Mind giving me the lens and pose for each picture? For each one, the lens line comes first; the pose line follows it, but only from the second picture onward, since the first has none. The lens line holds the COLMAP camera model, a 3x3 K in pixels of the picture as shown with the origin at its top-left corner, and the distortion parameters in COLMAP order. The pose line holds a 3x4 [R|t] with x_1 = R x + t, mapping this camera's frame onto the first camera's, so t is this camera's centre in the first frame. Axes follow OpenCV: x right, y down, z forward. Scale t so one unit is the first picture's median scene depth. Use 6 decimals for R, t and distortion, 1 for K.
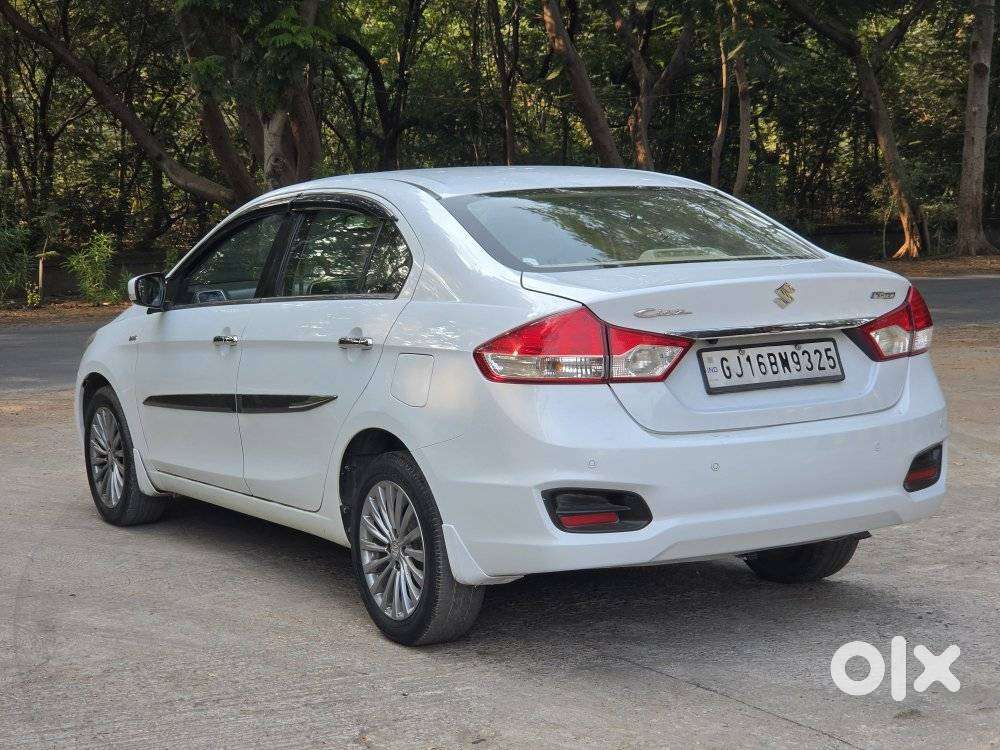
lens RADIAL K [[1915.0, 0, 504.0], [0, 1915.0, 401.8], [0, 0, 1]] dist [0.021052, 0.000000]
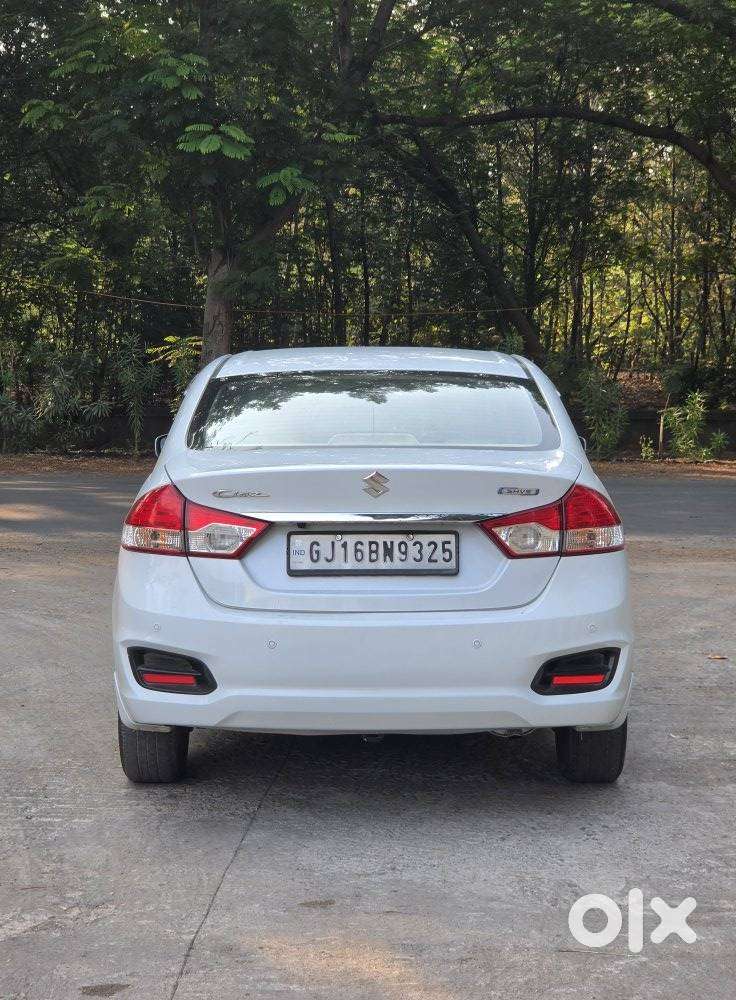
lens RADIAL K [[1928.6, 0, 335.8], [0, 1928.6, 526.6], [0, 0, 1]] dist [-0.089197, 0.000000]
pose [[0.846251, 0.071289, -0.527994, 0.653192], [-0.078259, 0.996891, 0.009167, -0.040369], [0.527006, 0.033563, 0.849199, 0.119514]]
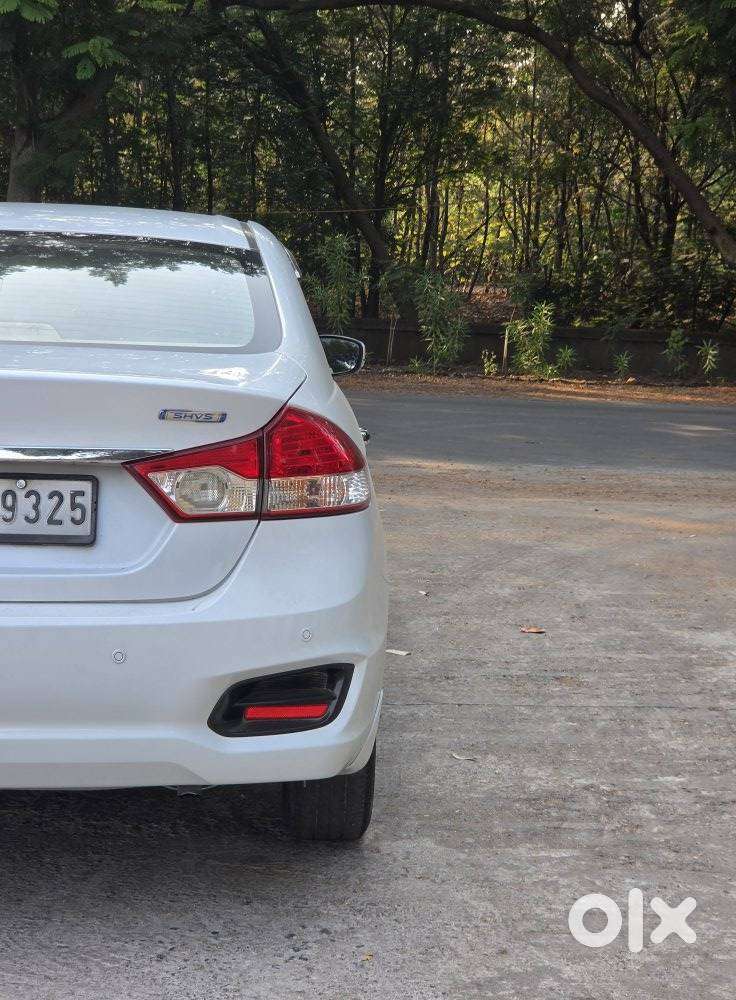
lens RADIAL K [[1928.6, 0, 374.1], [0, 1928.6, 505.6], [0, 0, 1]] dist [-0.089197, 0.000000]
pose [[0.889136, 0.110875, -0.444010, 0.540585], [-0.106184, 0.993712, 0.035508, -0.056445], [0.445155, 0.015575, 0.895318, 0.479980]]
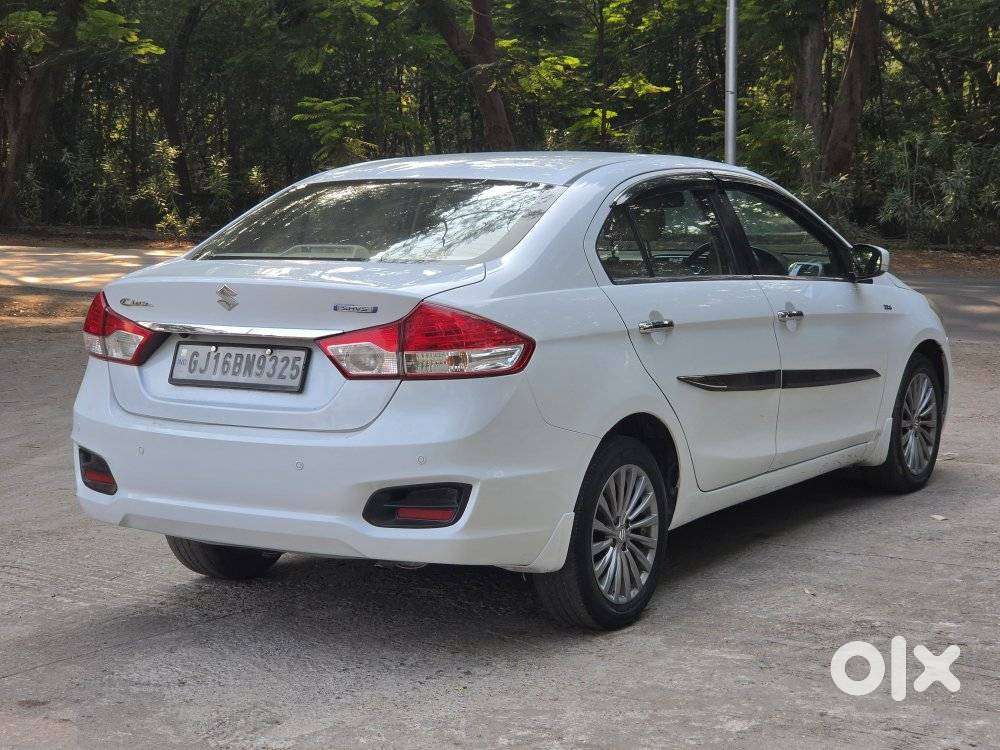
lens RADIAL K [[1915.0, 0, 495.1], [0, 1915.0, 376.6], [0, 0, 1]] dist [0.021052, 0.000000]
pose [[0.427844, 0.121530, -0.895645, 1.086411], [-0.099923, 0.991205, 0.086764, -0.113039], [0.898312, 0.052374, 0.436225, 0.673034]]
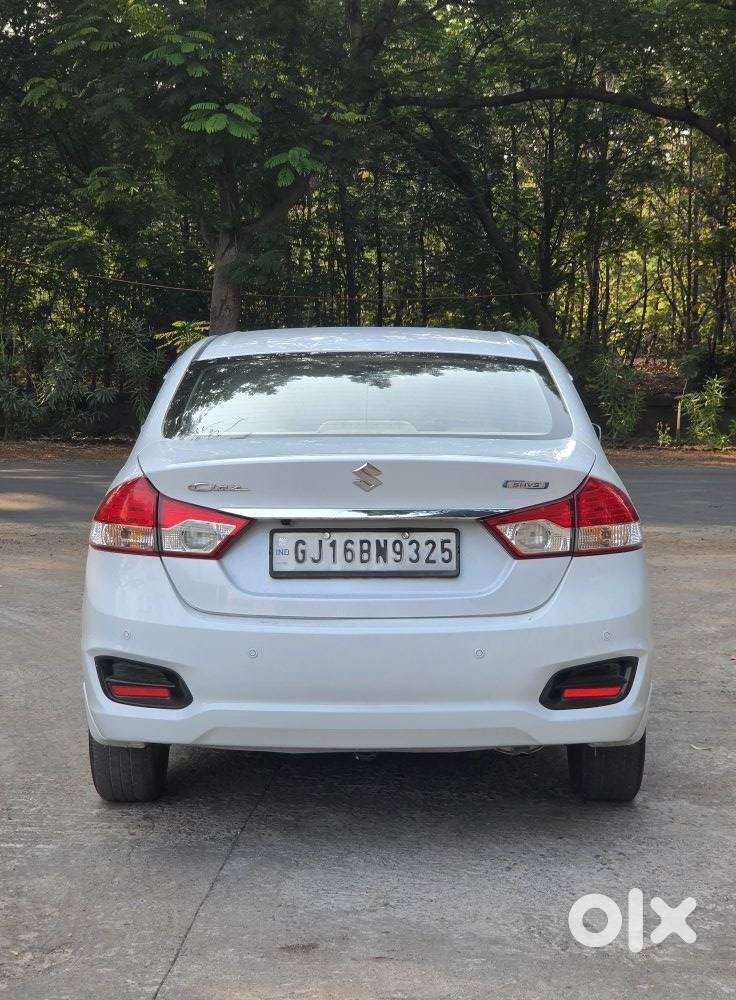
lens RADIAL K [[1928.6, 0, 363.7], [0, 1928.6, 507.4], [0, 0, 1]] dist [-0.089197, 0.000000]
pose [[0.849347, 0.069706, -0.523212, 0.613406], [-0.078307, 0.996913, 0.005699, -0.045505], [0.521995, 0.036130, 0.852183, 0.208435]]
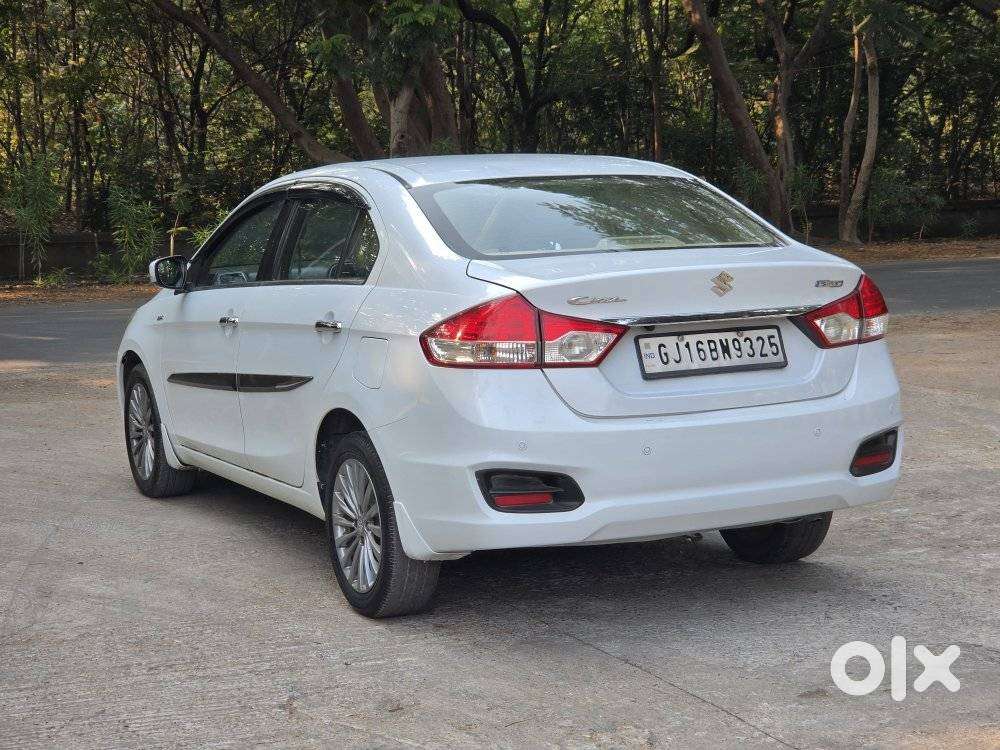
lens RADIAL K [[1915.0, 0, 495.1], [0, 1915.0, 385.3], [0, 0, 1]] dist [0.021052, 0.000000]
pose [[0.995869, 0.009147, -0.090343, 0.115483], [-0.008640, 0.999945, 0.006009, -0.006133], [0.090393, -0.005204, 0.995893, -0.032876]]
